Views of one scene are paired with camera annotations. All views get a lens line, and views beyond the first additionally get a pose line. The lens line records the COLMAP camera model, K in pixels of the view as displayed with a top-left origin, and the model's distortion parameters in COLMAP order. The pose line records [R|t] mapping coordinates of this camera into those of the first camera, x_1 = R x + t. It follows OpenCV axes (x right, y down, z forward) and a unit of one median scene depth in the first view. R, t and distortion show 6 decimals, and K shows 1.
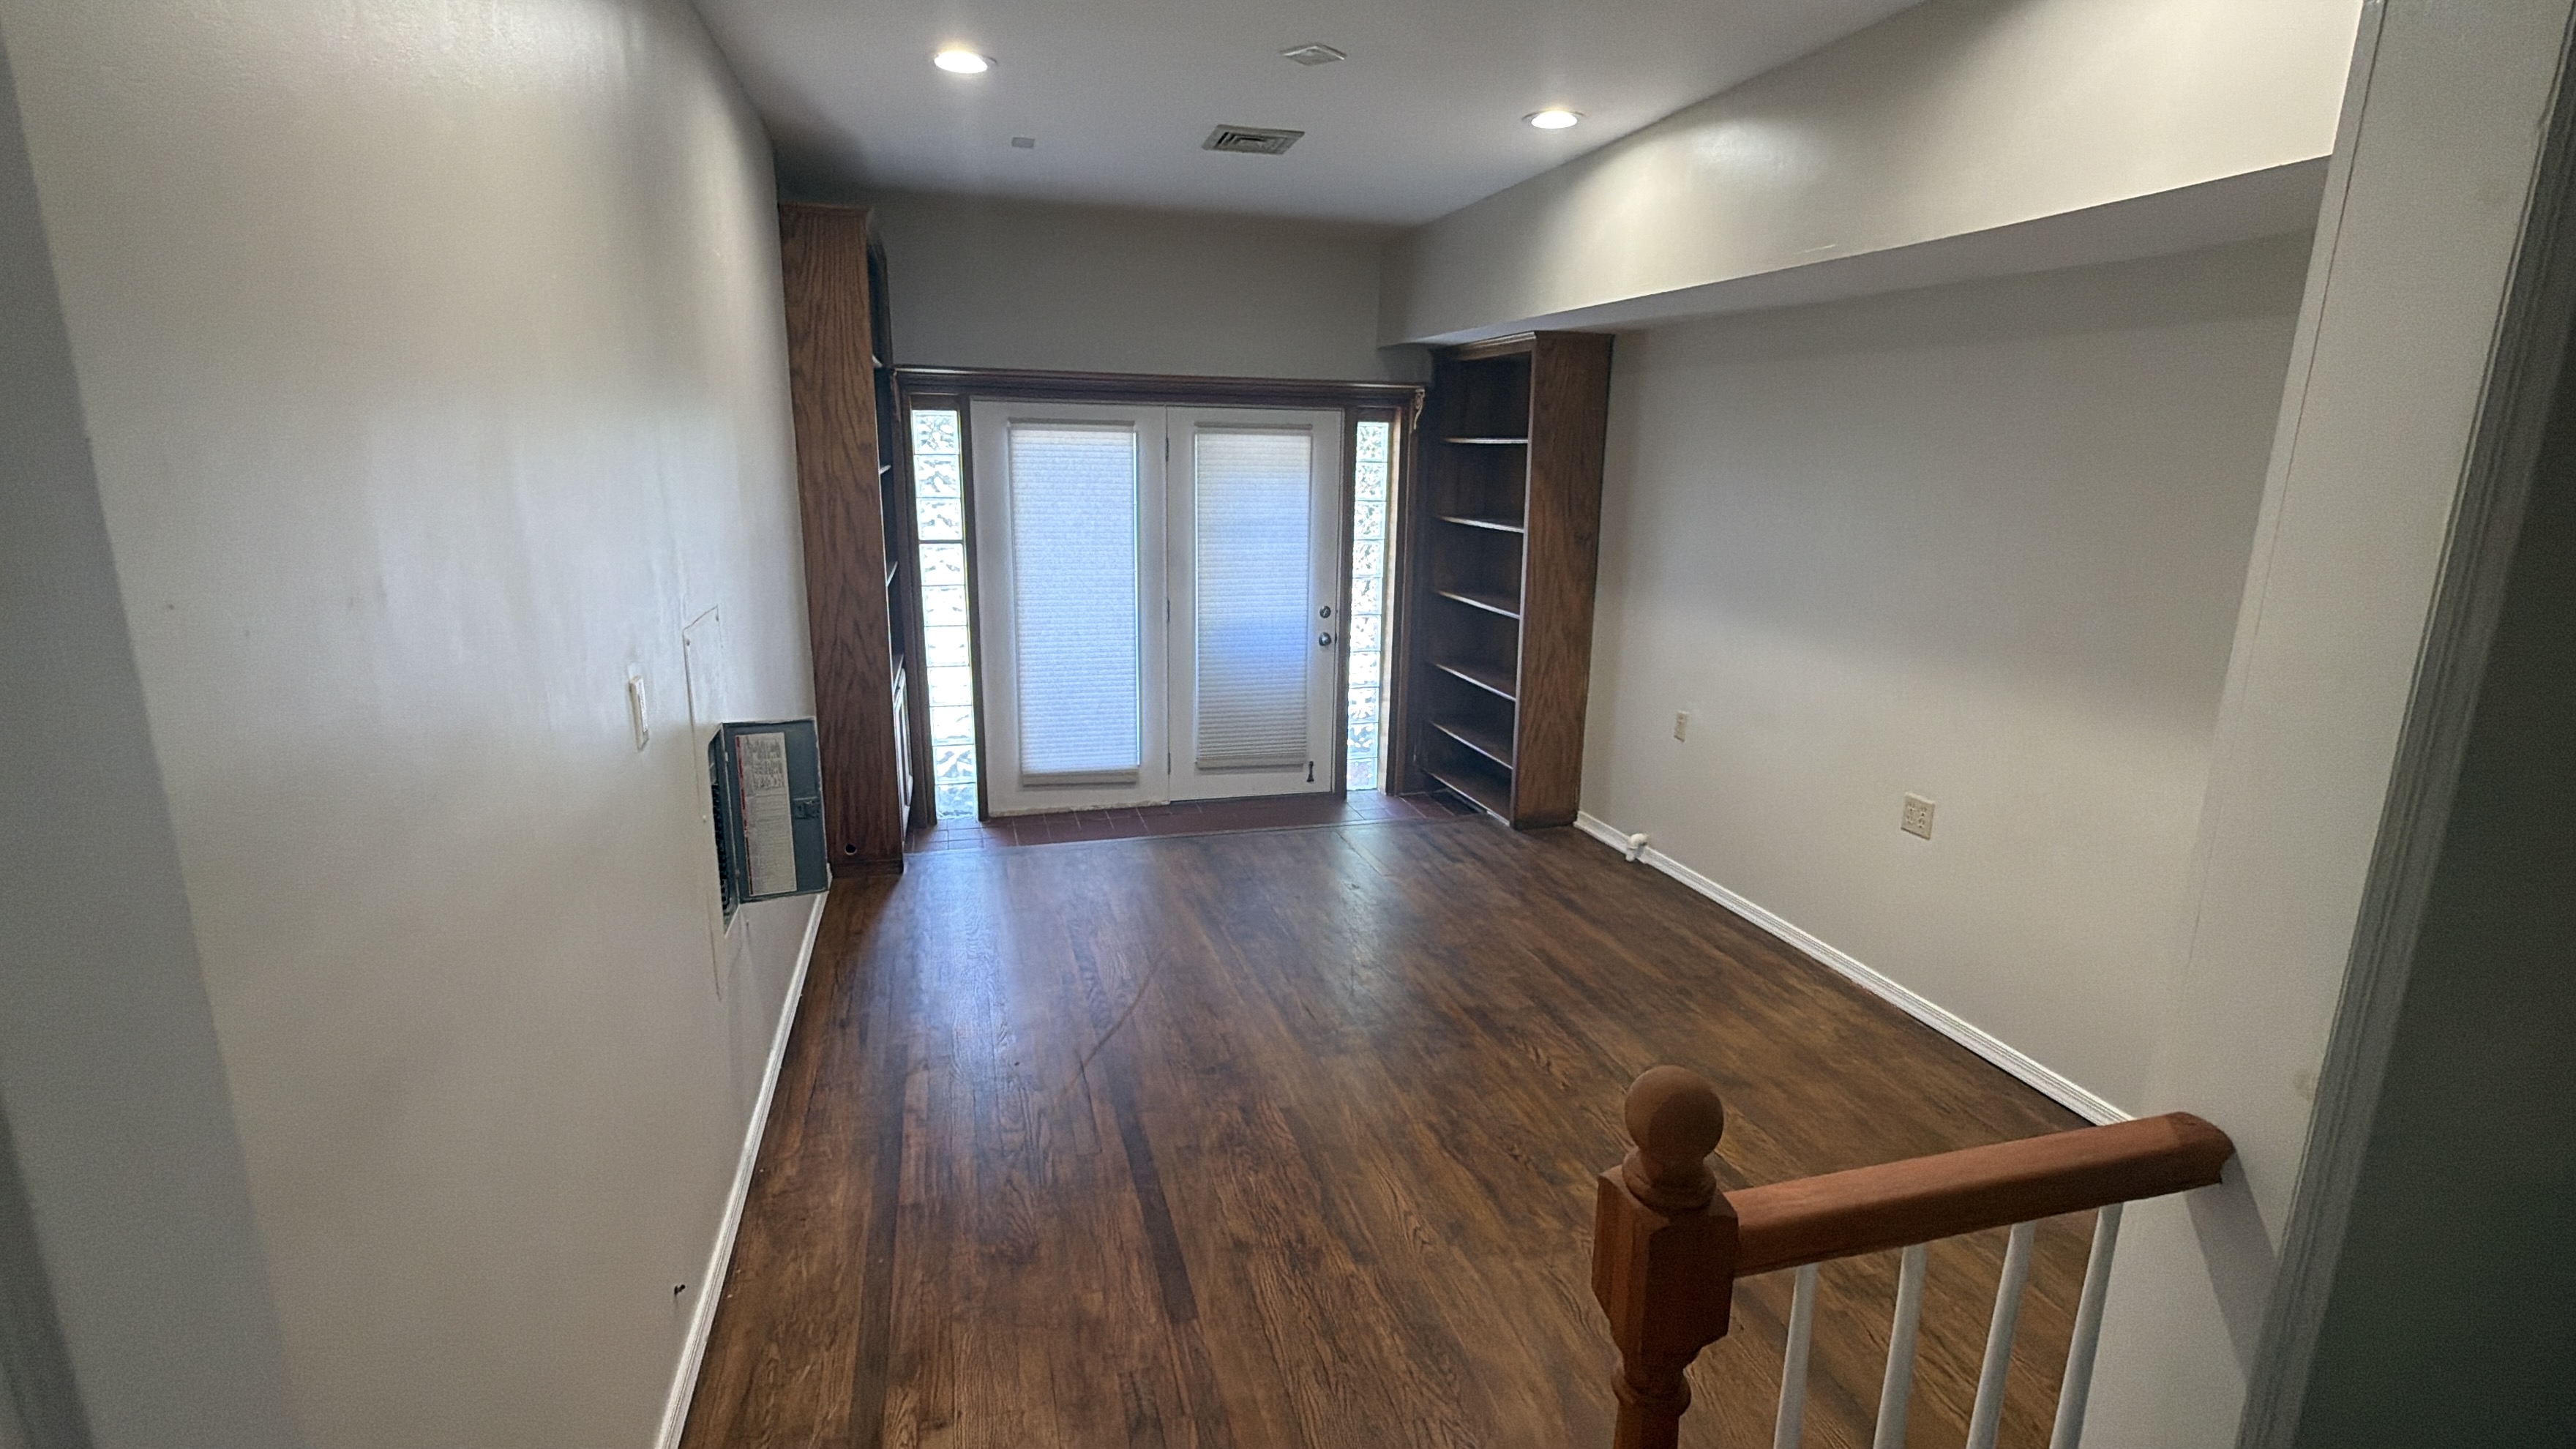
lens RADIAL K [[1178.1, 0, 1291.8], [0, 1178.1, 726.1], [0, 0, 1]] dist [0.001203, -0.000802]
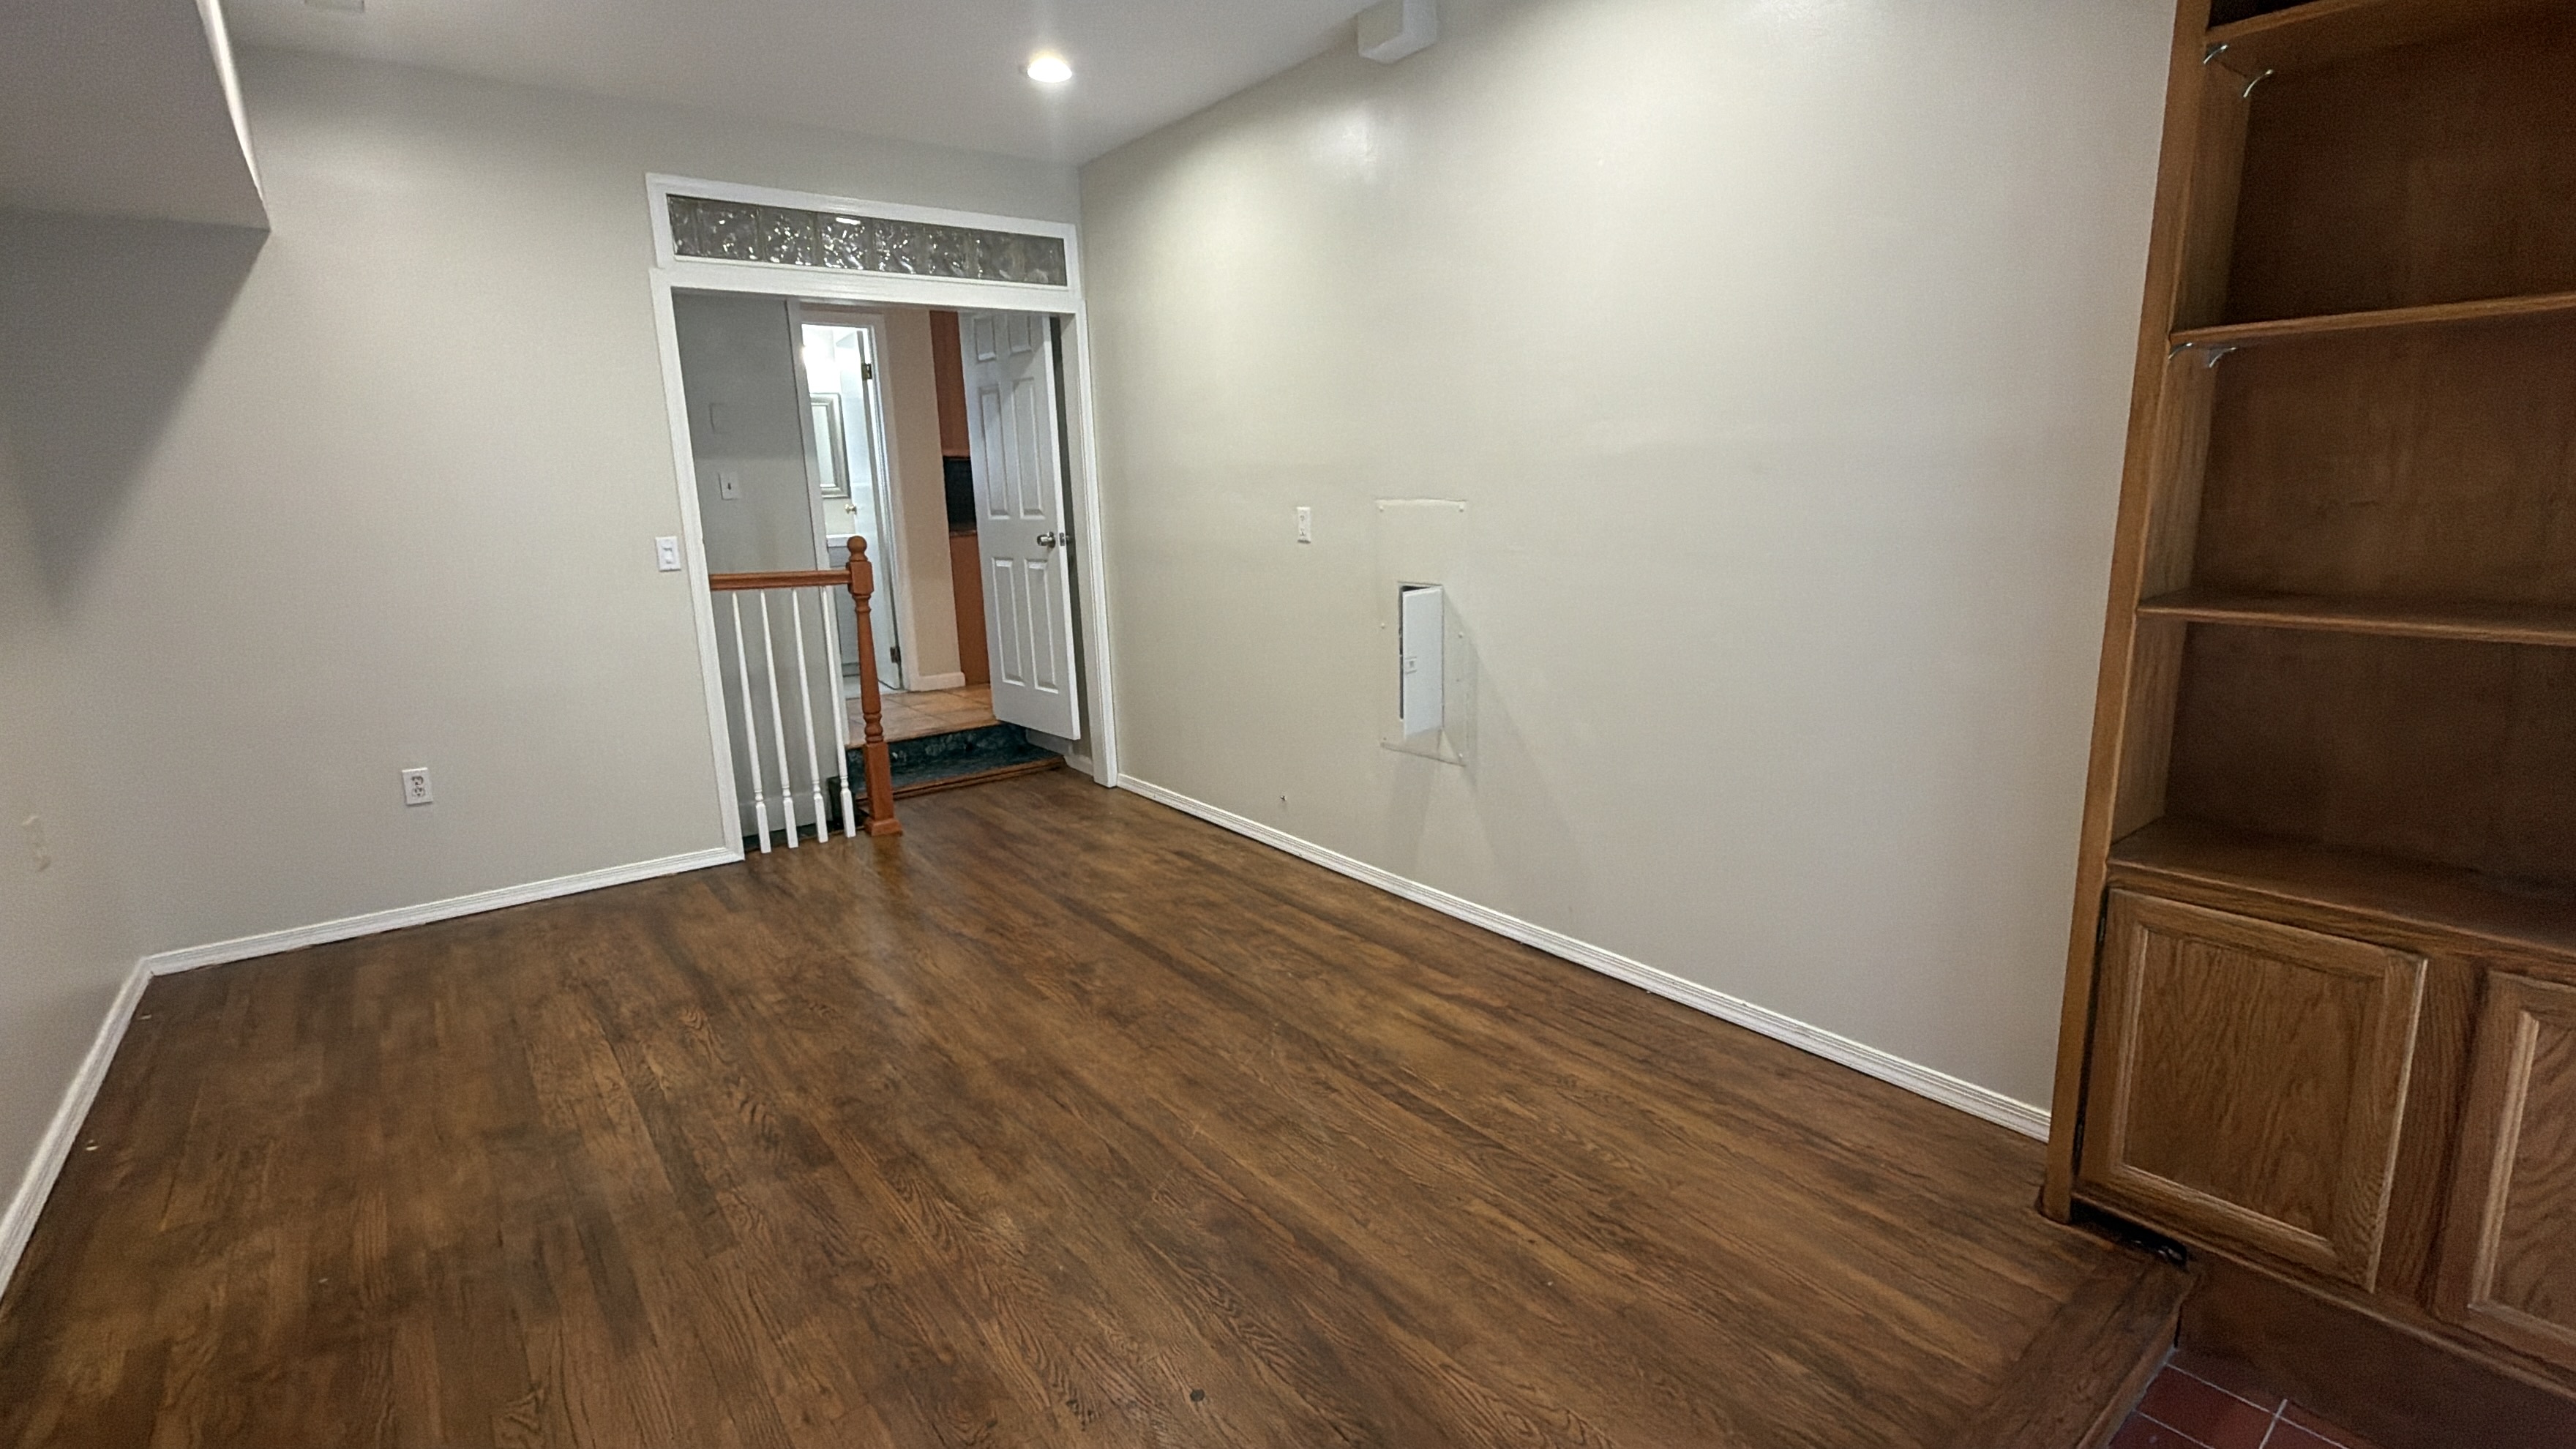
lens RADIAL K [[1178.1, 0, 1291.8], [0, 1178.1, 726.1], [0, 0, 1]] dist [0.001203, -0.000802]
pose [[-0.927466, 0.086843, -0.363682, 0.130148], [-0.073544, 0.911284, 0.405159, -0.292540], [0.366602, 0.402518, -0.838798, 1.607229]]
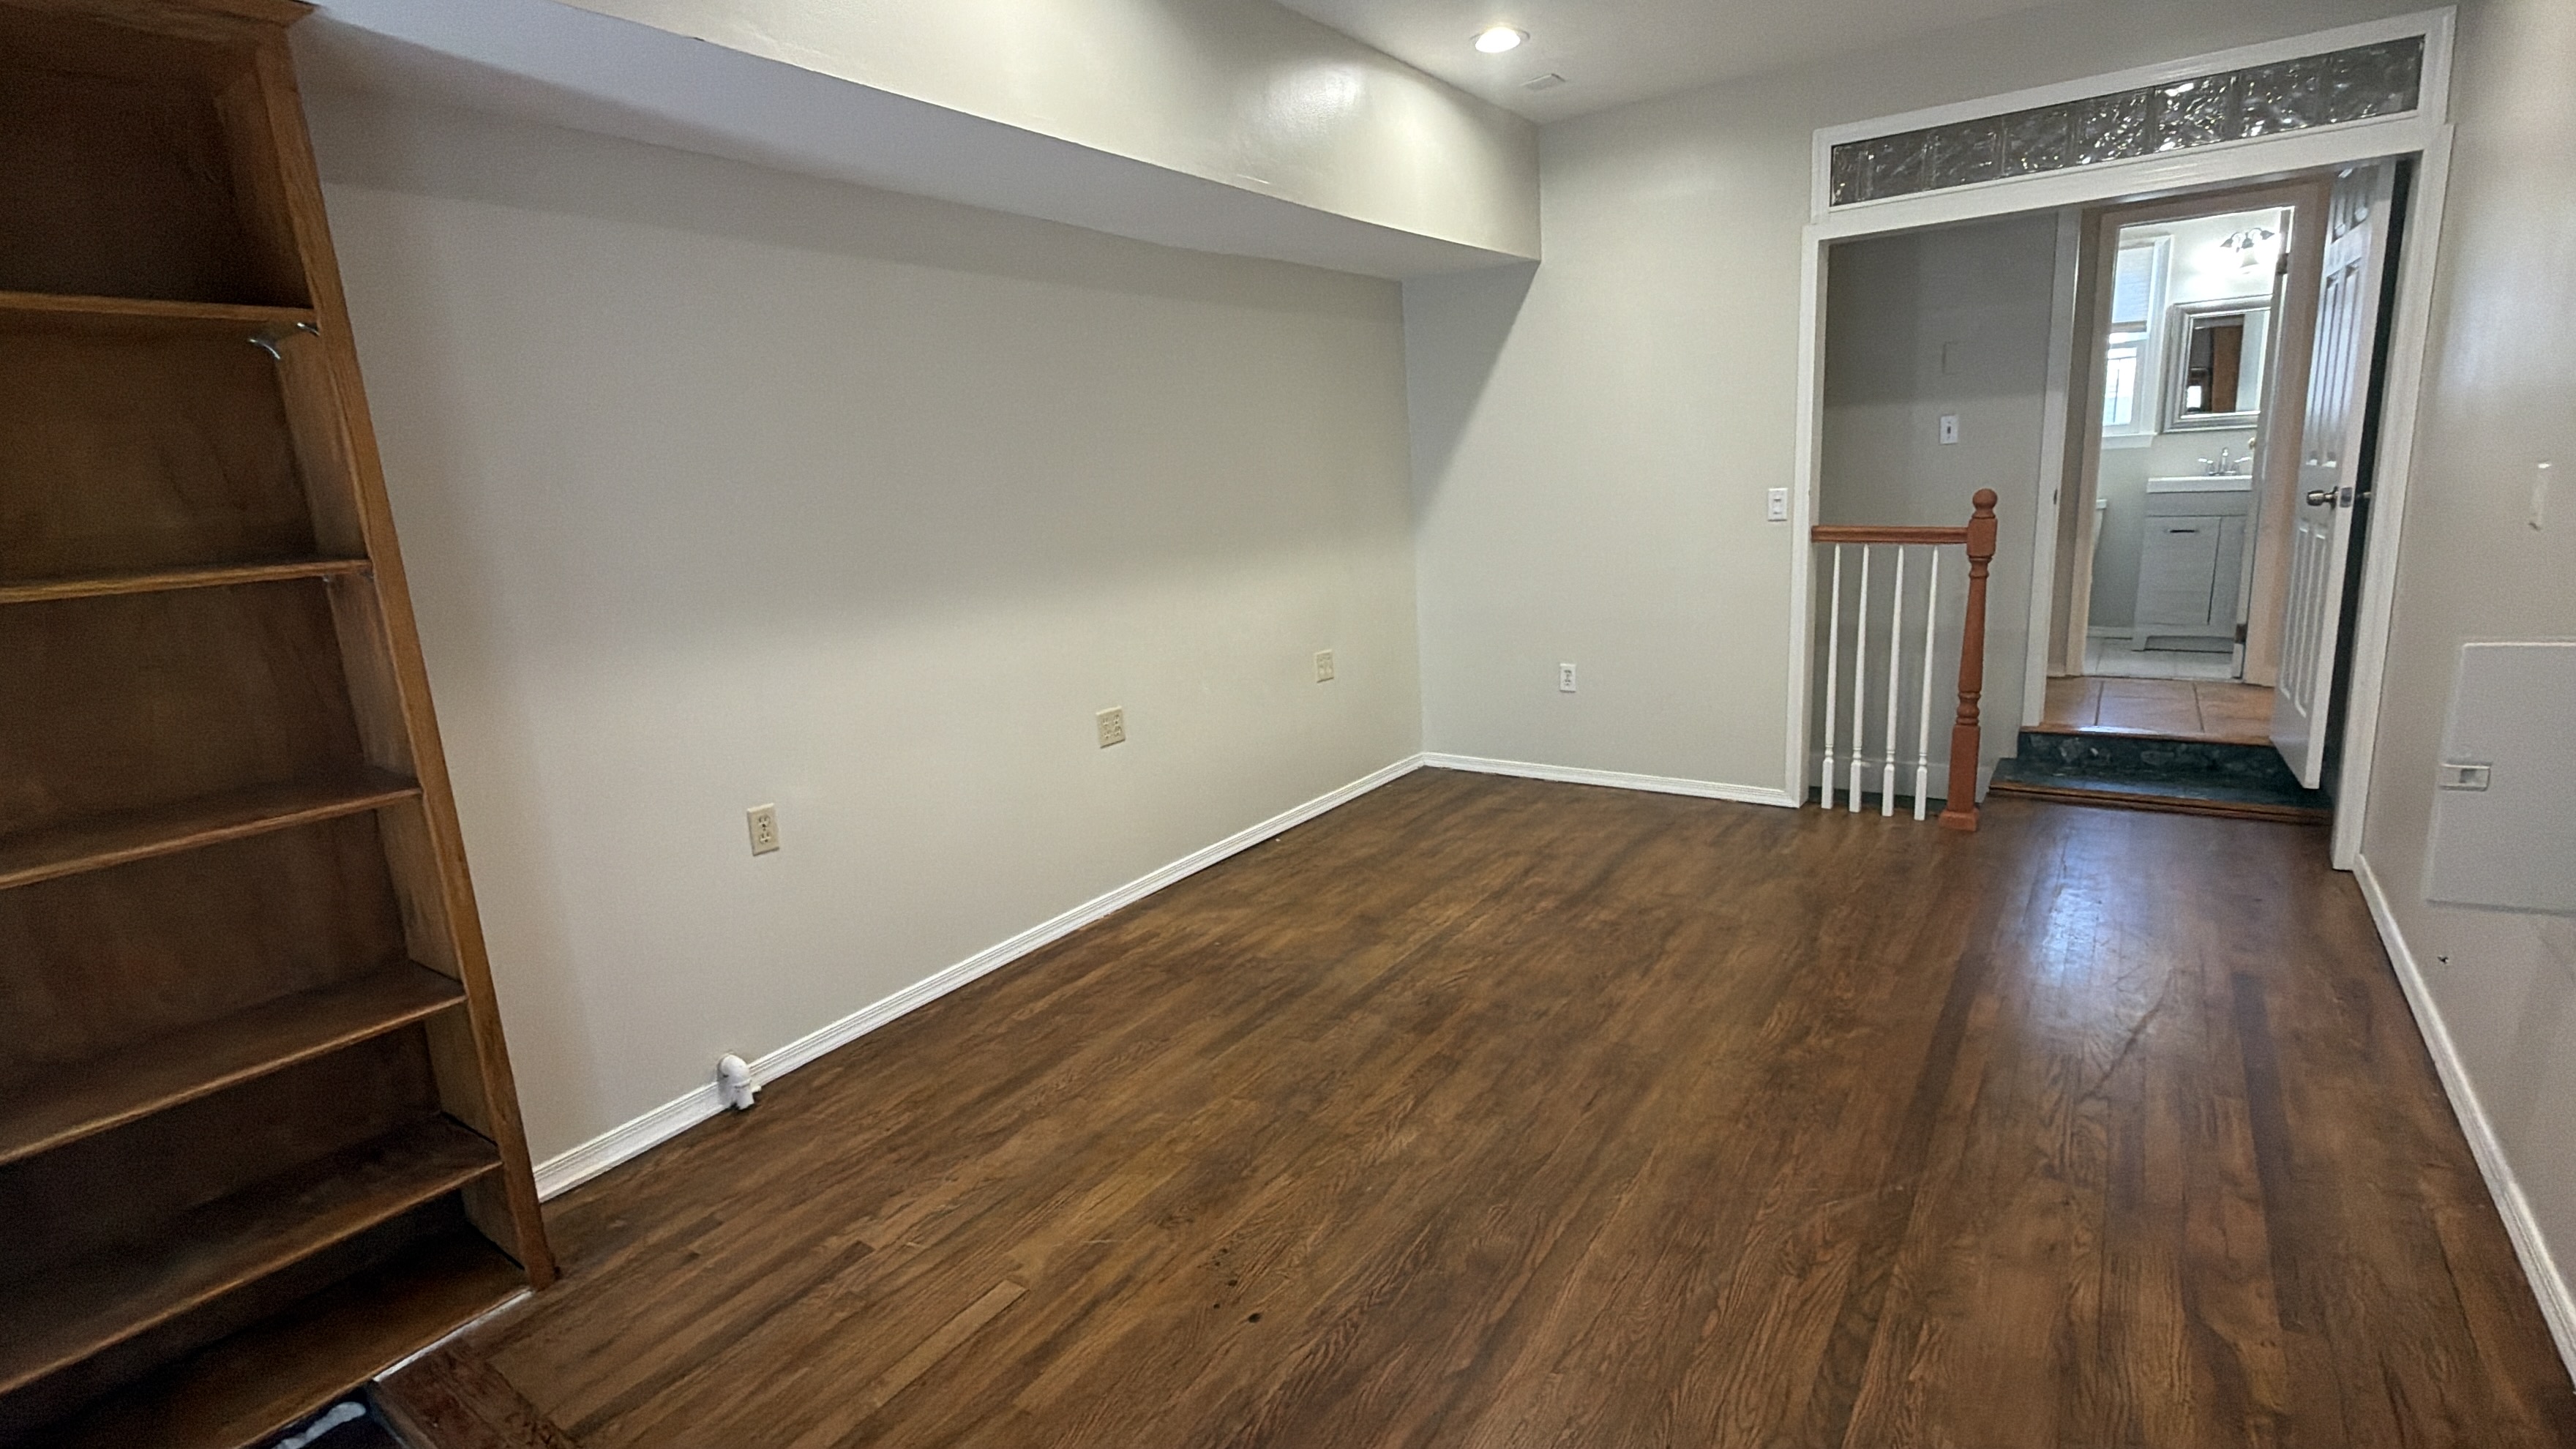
lens RADIAL K [[1178.1, 0, 1291.8], [0, 1178.1, 726.1], [0, 0, 1]] dist [0.001203, -0.000802]
pose [[-0.626049, -0.144589, 0.766261, -0.398506], [0.226161, 0.906754, 0.355877, -0.271146], [-0.746267, 0.396094, -0.534972, 1.456090]]
